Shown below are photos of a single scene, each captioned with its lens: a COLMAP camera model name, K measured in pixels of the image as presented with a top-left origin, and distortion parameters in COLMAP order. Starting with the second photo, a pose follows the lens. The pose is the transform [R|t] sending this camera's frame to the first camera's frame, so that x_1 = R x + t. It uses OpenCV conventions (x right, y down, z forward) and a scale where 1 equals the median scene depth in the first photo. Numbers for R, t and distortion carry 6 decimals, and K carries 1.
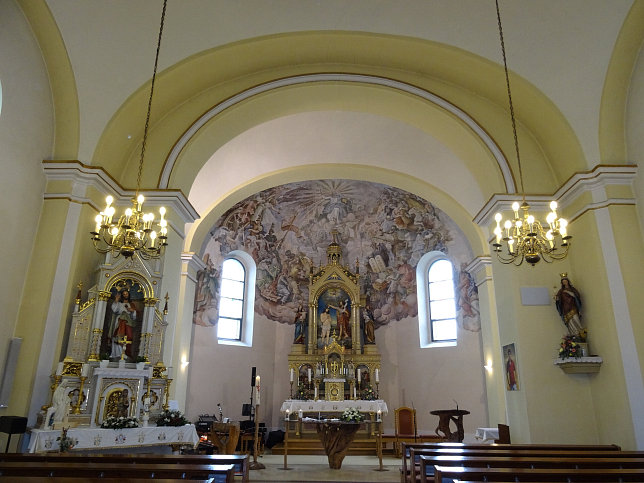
lens RADIAL K [[460.8, 0, 322.0], [0, 460.8, 241.5], [0, 0, 1]] dist [-0.000851, 0.001293]
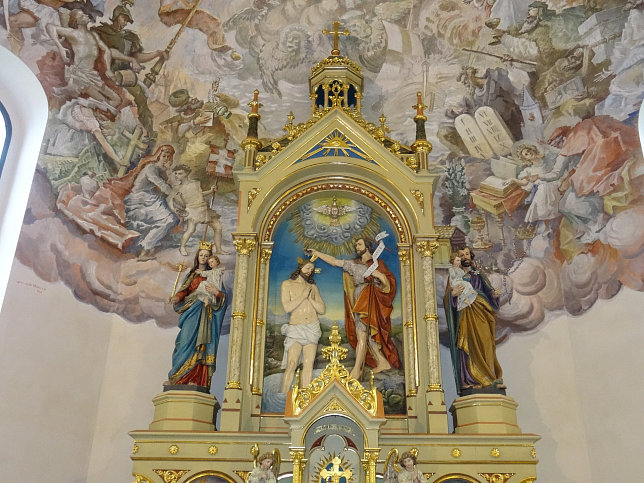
lens RADIAL K [[682.7, 0, 322.0], [0, 682.7, 241.5], [0, 0, 1]] dist [-0.014548, -0.007961]
pose [[0.999858, 0.012747, 0.010991, 0.014677], [-0.011040, 0.989609, -0.143363, 0.183339], [-0.012704, 0.143221, 0.989609, 0.597762]]
